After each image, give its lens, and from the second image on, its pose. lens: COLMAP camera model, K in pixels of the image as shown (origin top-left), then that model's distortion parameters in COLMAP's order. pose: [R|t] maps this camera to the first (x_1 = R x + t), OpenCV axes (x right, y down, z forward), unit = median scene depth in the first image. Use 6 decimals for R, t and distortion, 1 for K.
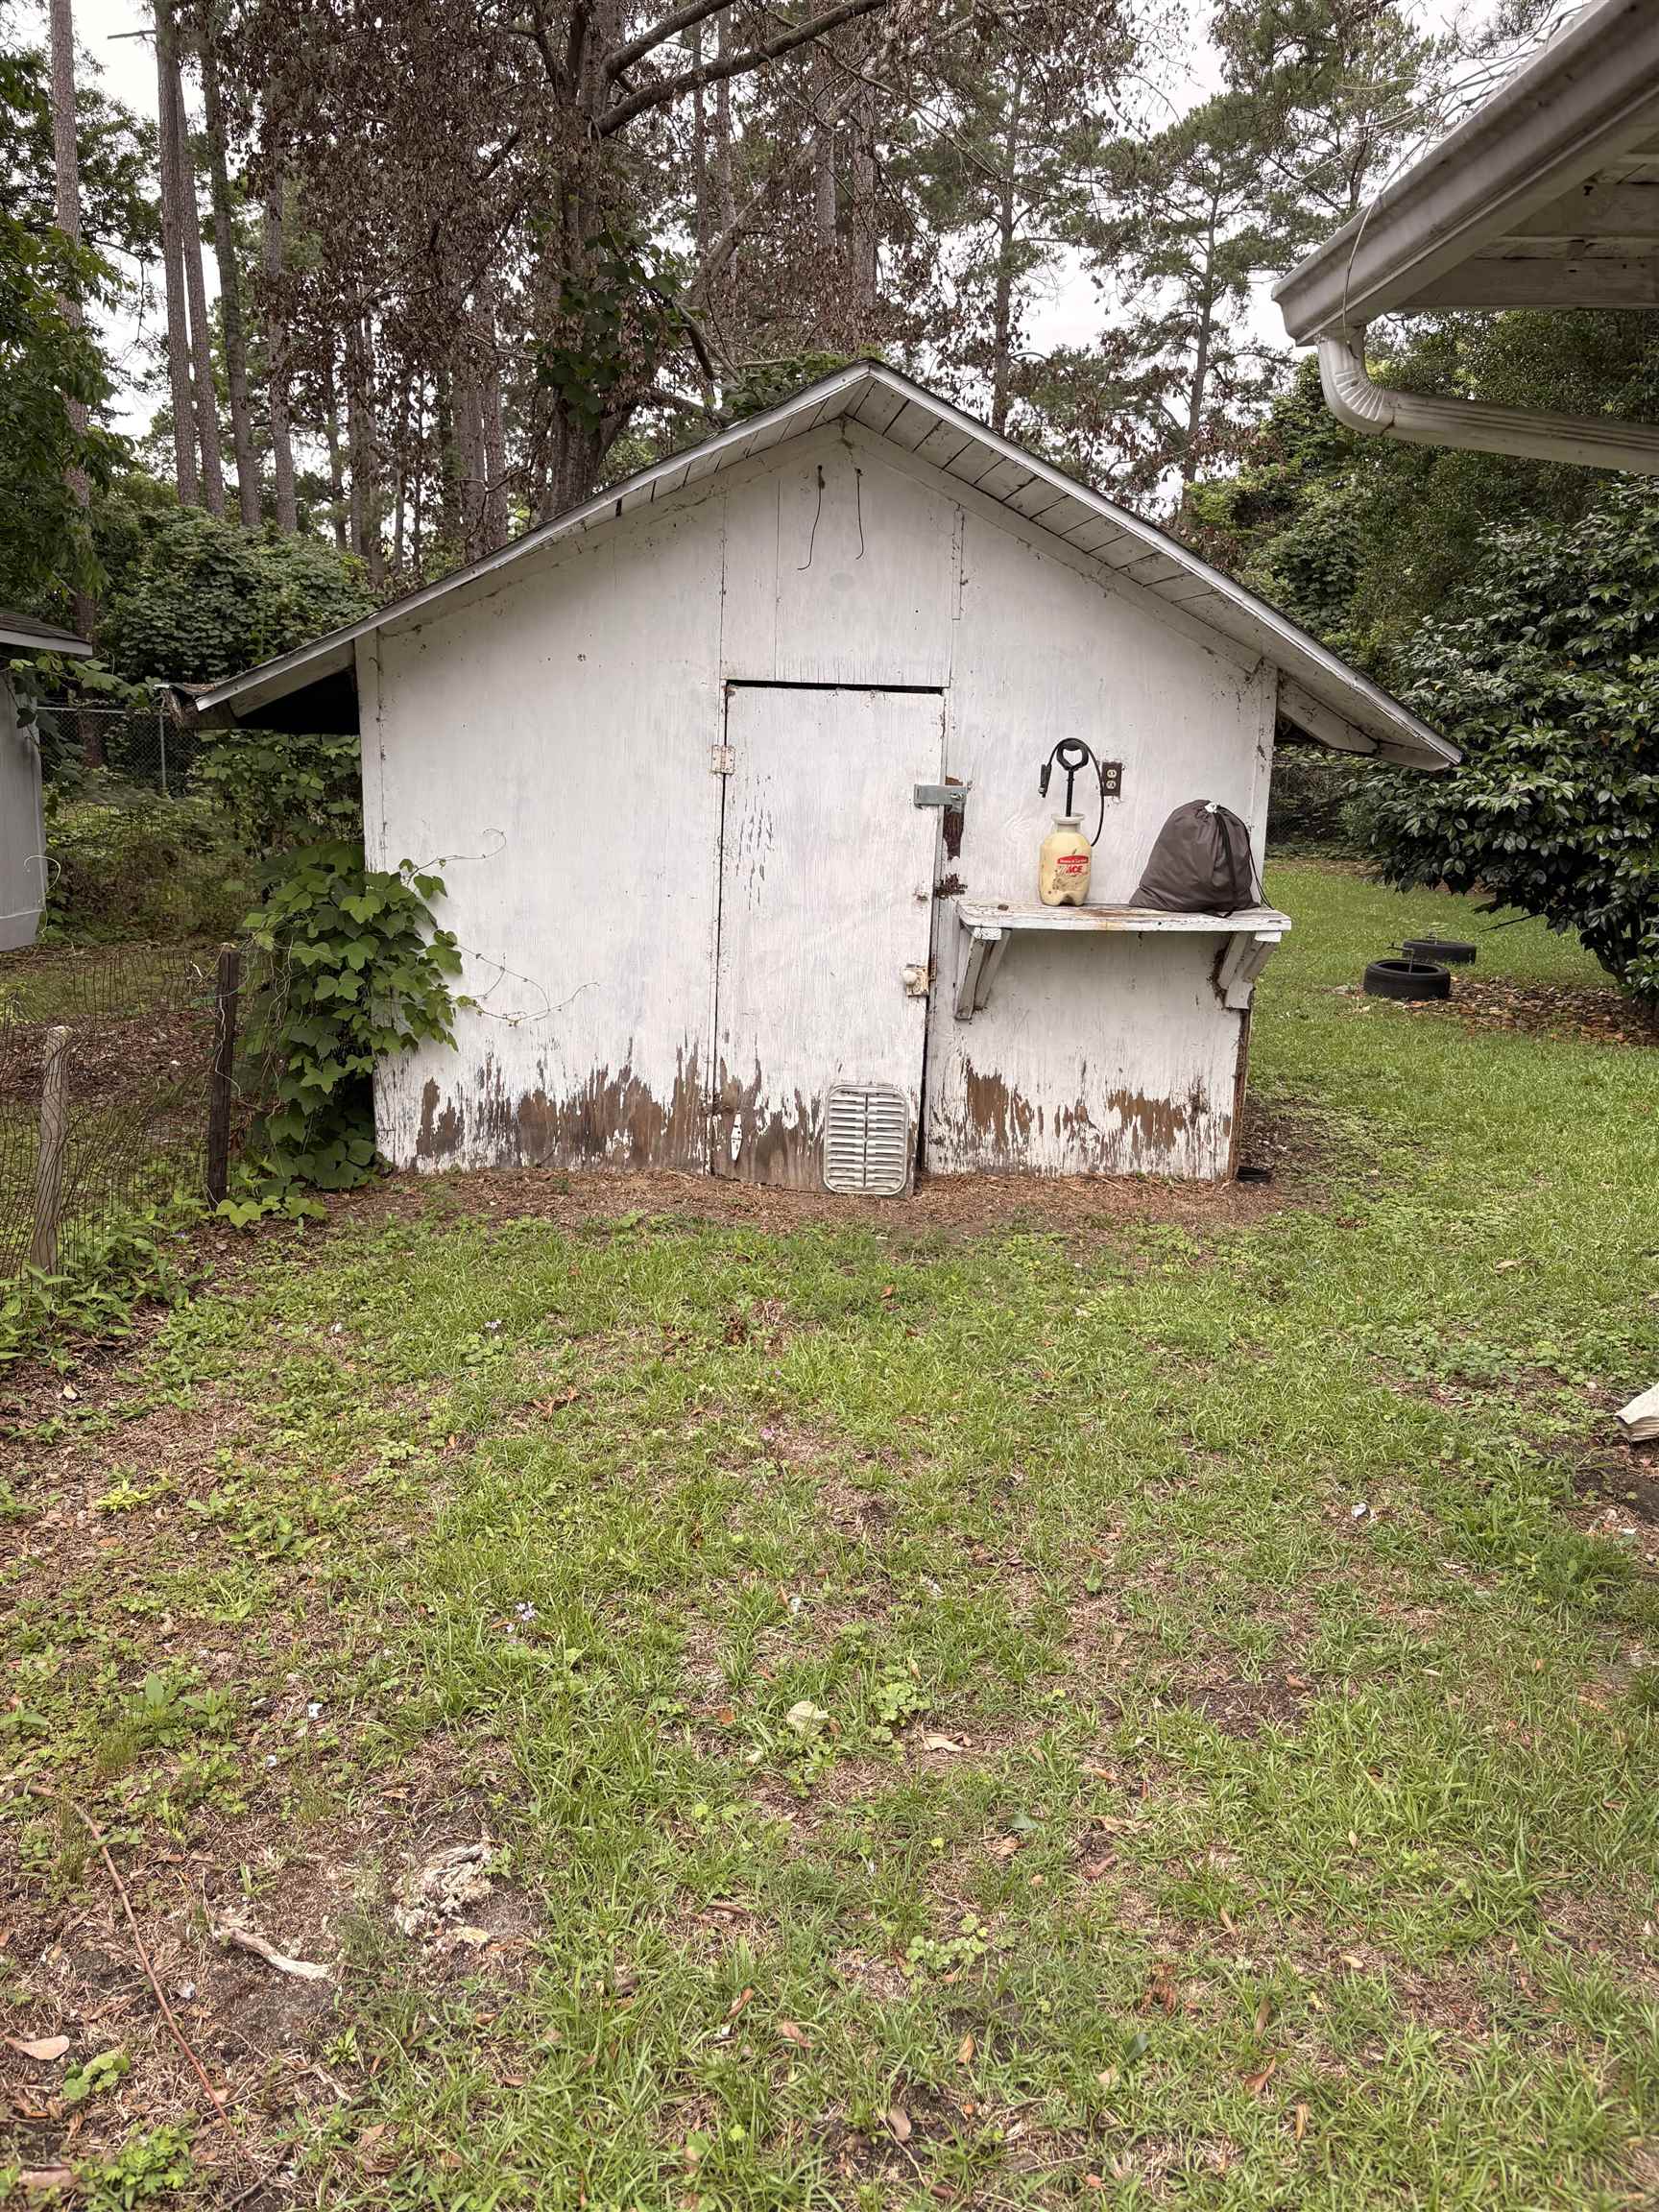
lens RADIAL K [[1711.8, 0, 829.5], [0, 1711.8, 1106.0], [0, 0, 1]] dist [0.187544, -0.364574]
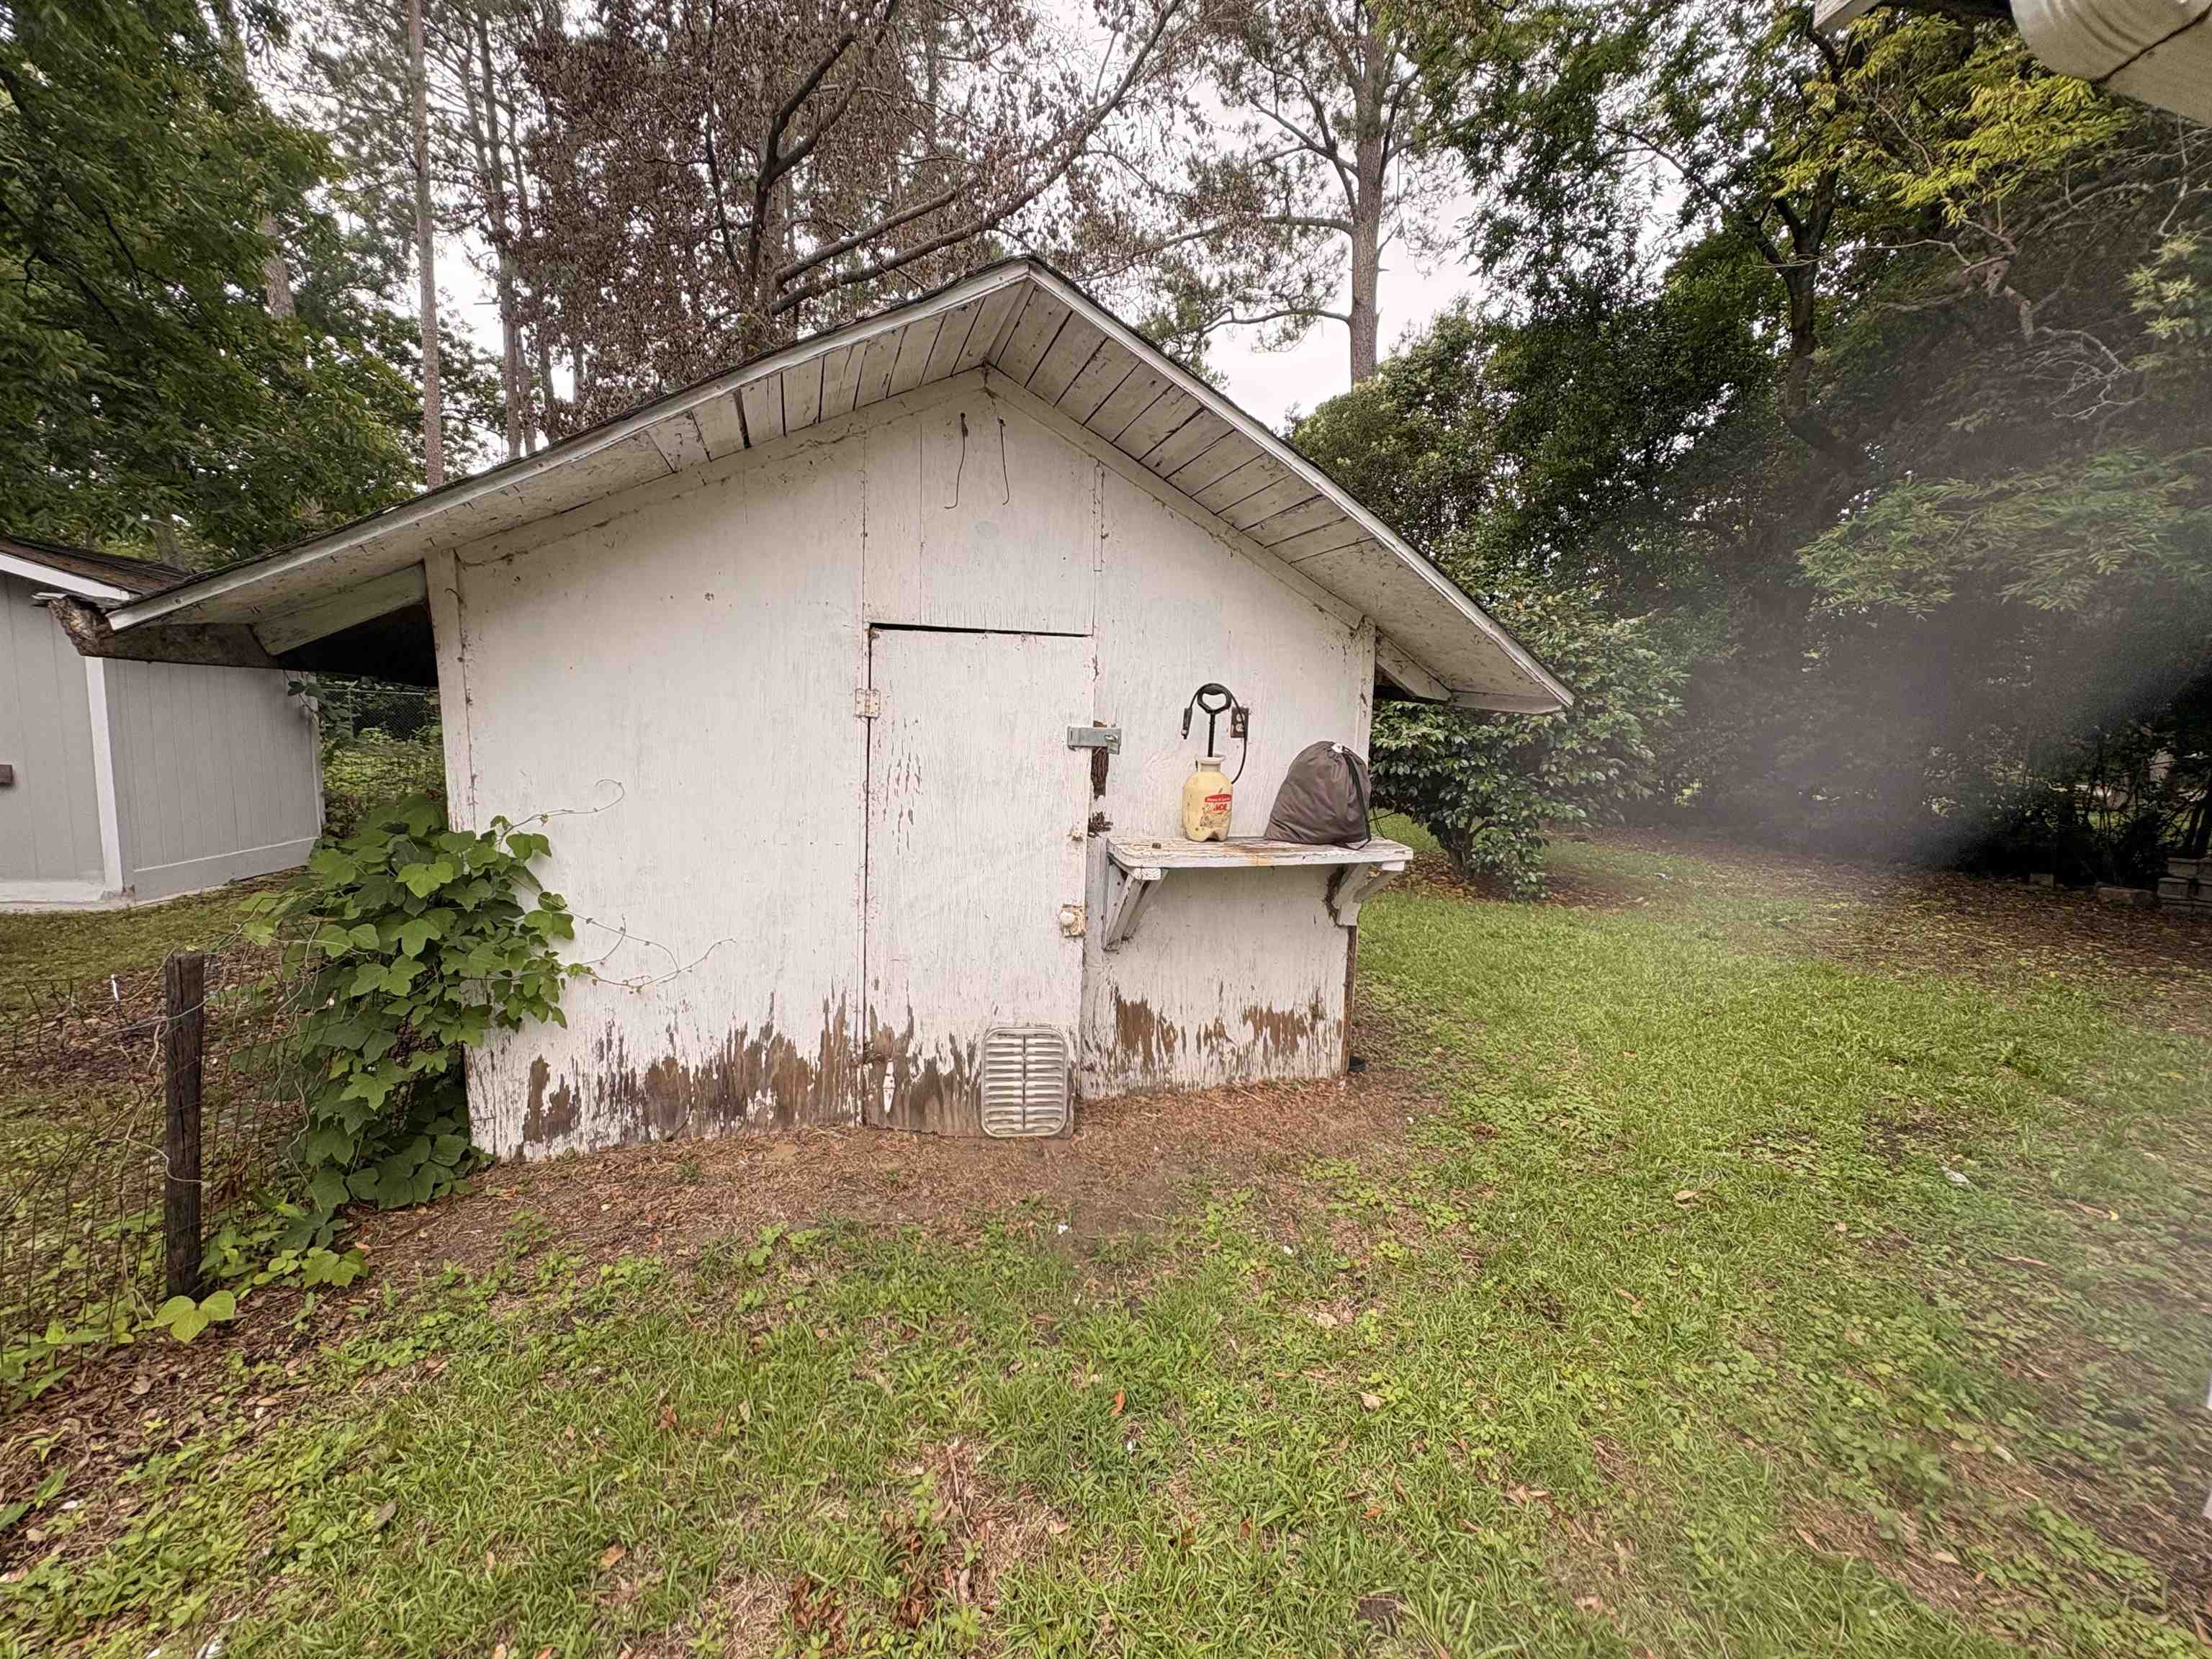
lens RADIAL K [[911.5, 0, 1107.5], [0, 911.5, 828.0], [0, 0, 1]] dist [-0.012673, 0.014569]
pose [[0.978599, -0.028033, 0.203859, -0.034601], [0.044516, 0.996058, -0.076720, -0.083085], [-0.200905, 0.084153, 0.975990, 0.464319]]
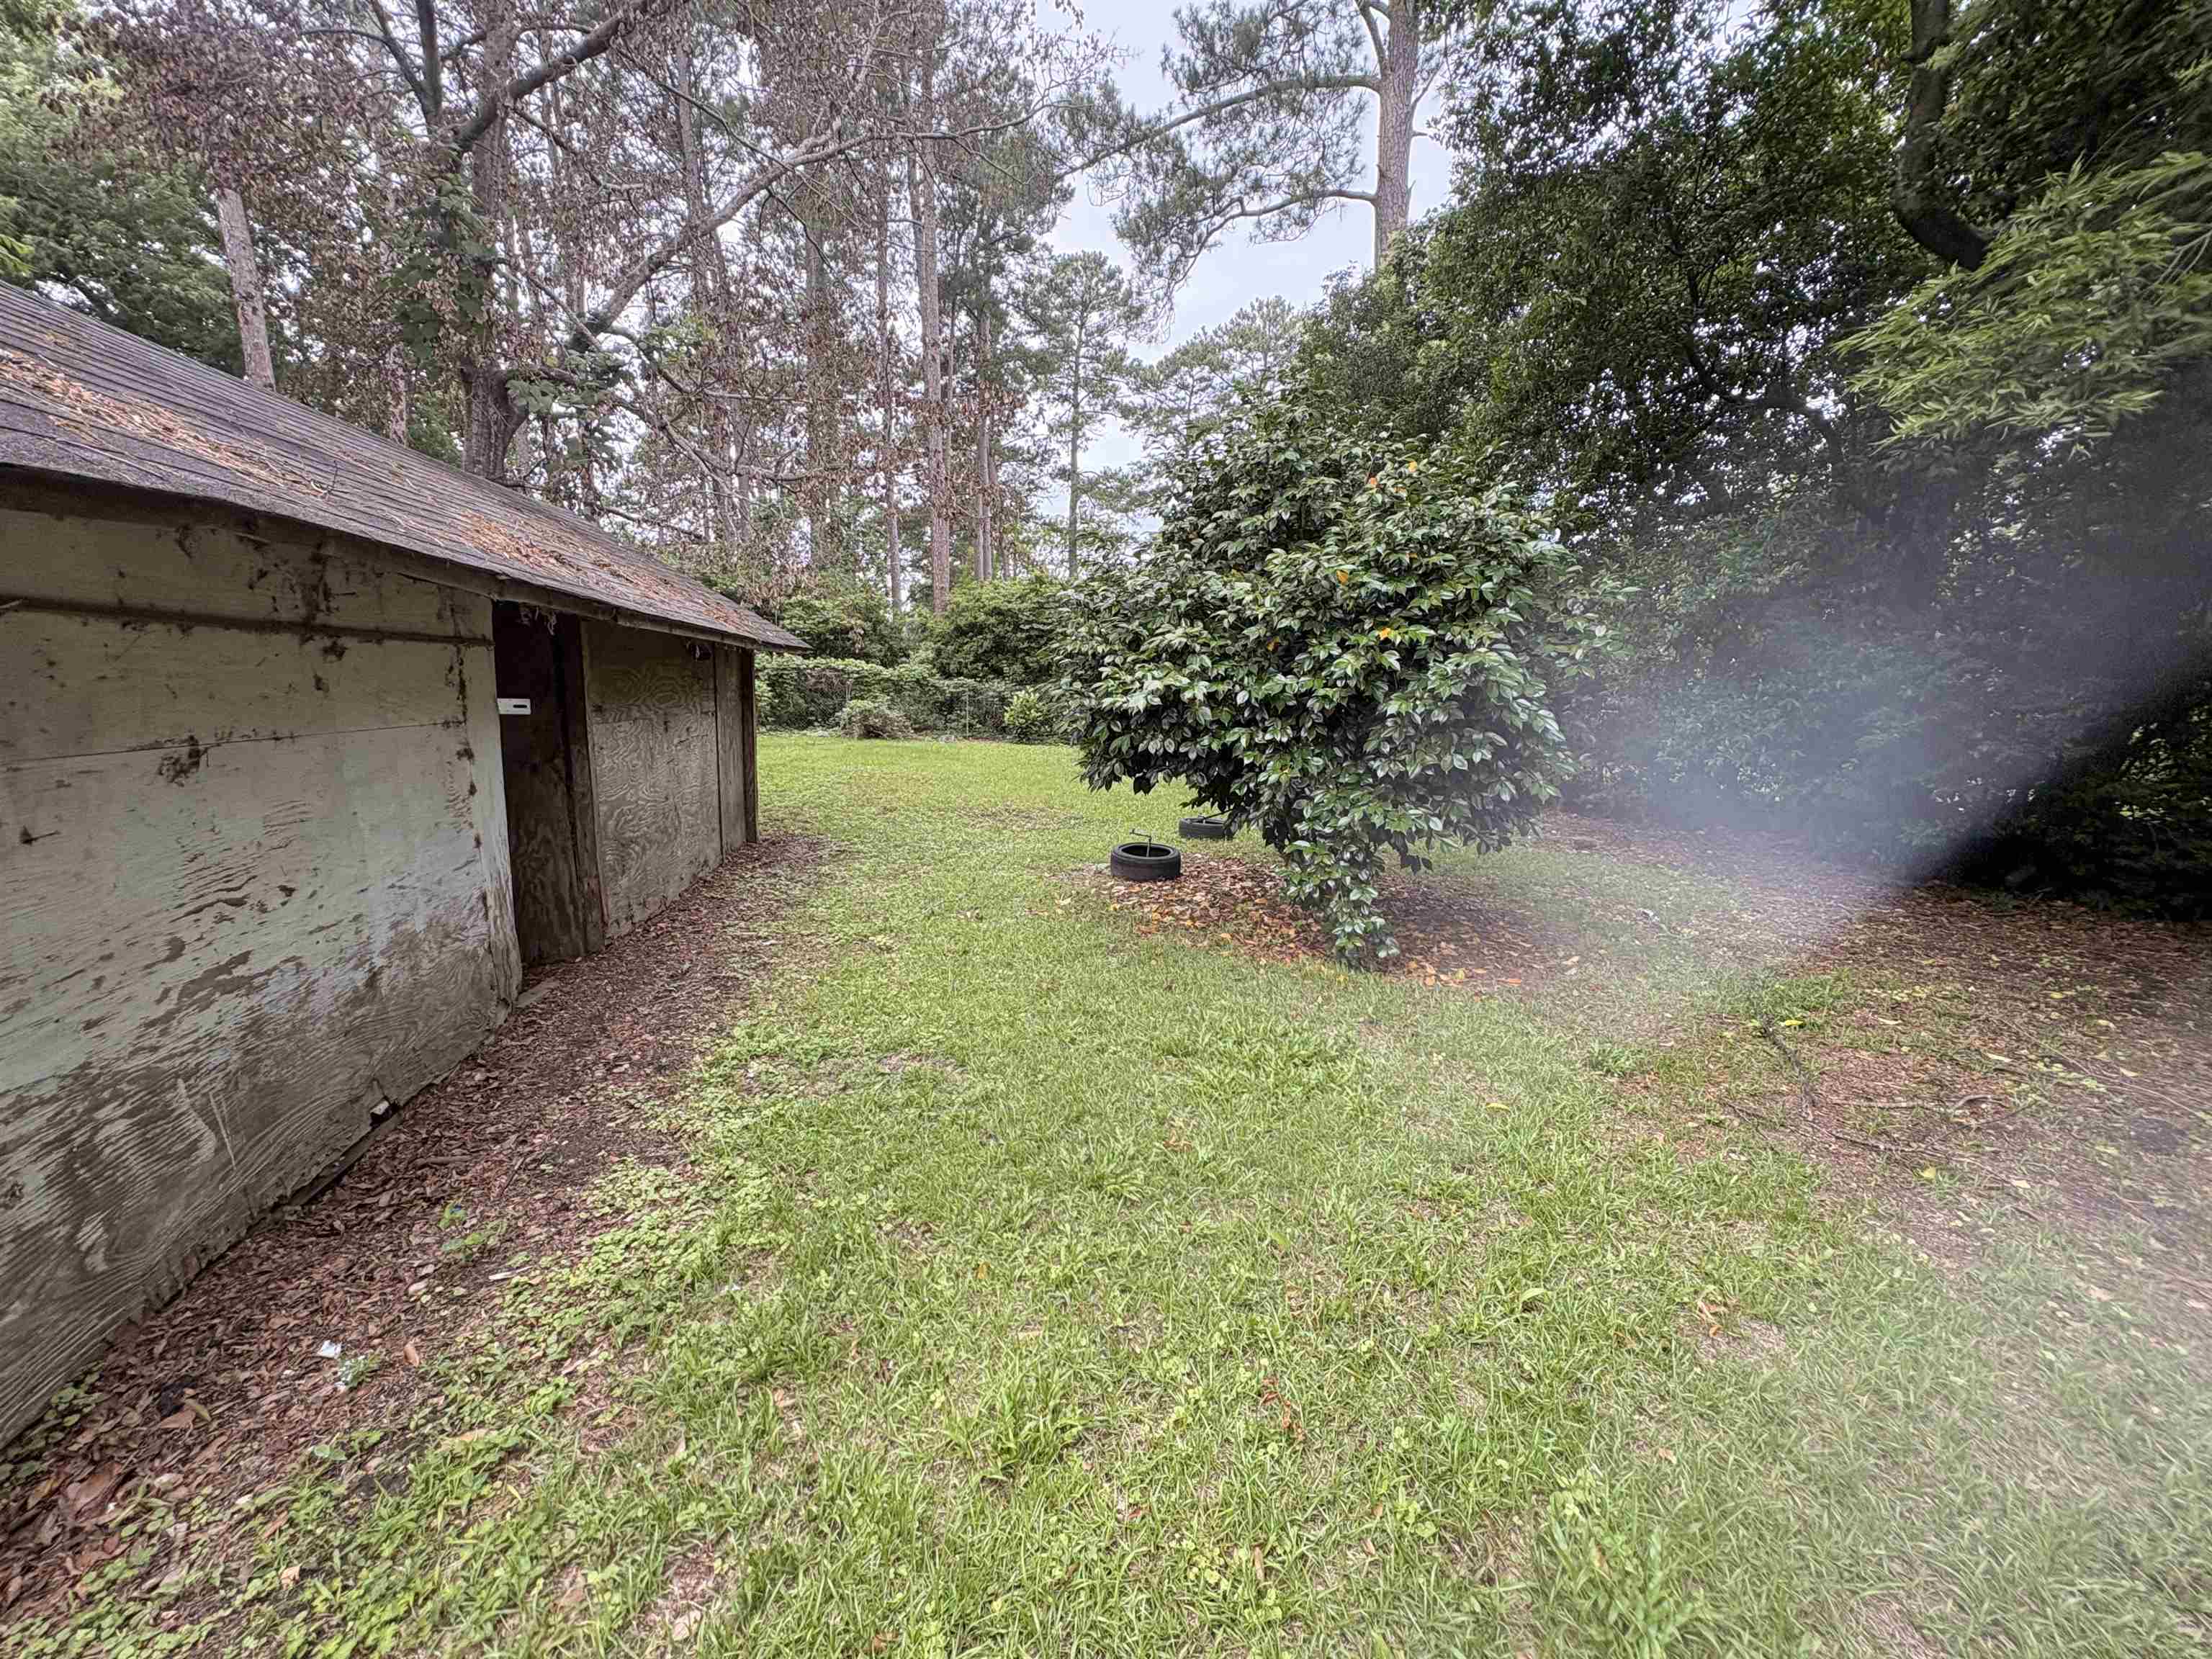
lens RADIAL K [[911.5, 0, 1107.5], [0, 911.5, 828.0], [0, 0, 1]] dist [-0.012673, 0.014569]
pose [[0.996003, -0.012265, 0.088475, 0.516753], [0.016723, 0.998618, -0.049832, -0.132473], [-0.087741, 0.051112, 0.994831, 0.830383]]
